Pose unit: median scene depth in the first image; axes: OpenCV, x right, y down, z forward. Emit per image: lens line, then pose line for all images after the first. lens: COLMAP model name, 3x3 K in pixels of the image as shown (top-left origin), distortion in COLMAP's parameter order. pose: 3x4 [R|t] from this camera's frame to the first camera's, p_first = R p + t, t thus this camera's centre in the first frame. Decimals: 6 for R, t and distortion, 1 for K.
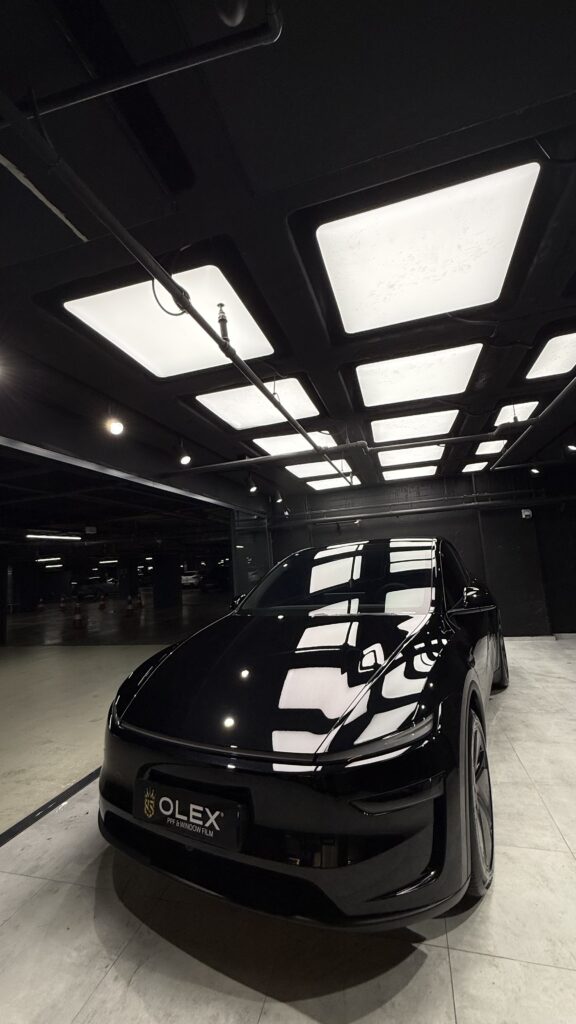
lens RADIAL K [[406.8, 0, 285.0], [0, 406.8, 511.9], [0, 0, 1]] dist [0.003273, 0.000468]
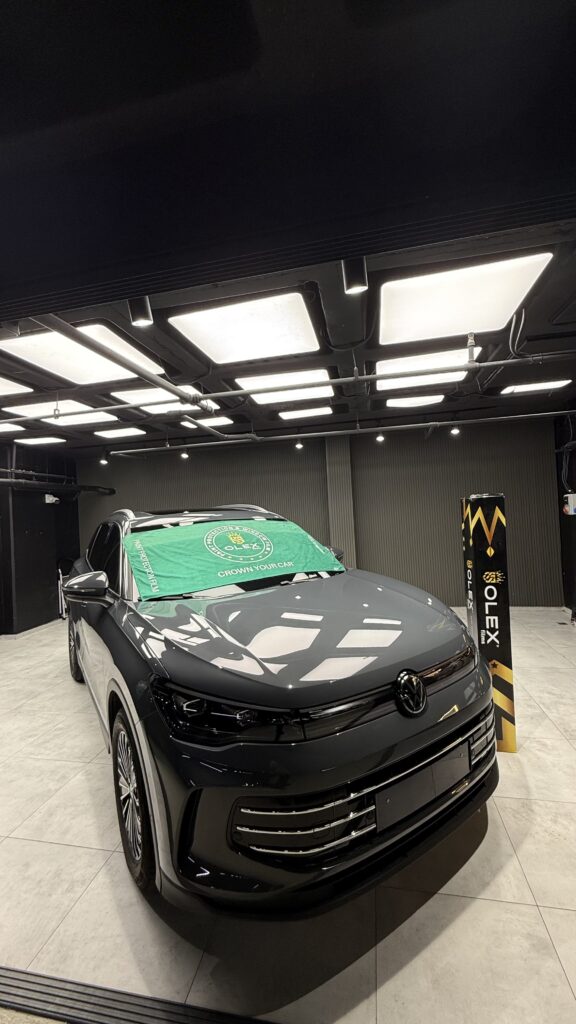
lens RADIAL K [[406.8, 0, 288.9], [0, 406.8, 513.0], [0, 0, 1]] dist [0.003273, 0.000468]
pose [[-0.098656, 0.069770, 0.992673, -0.708915], [-0.066431, 0.994852, -0.076526, 0.120666], [-0.992902, -0.073494, -0.093513, 0.824761]]
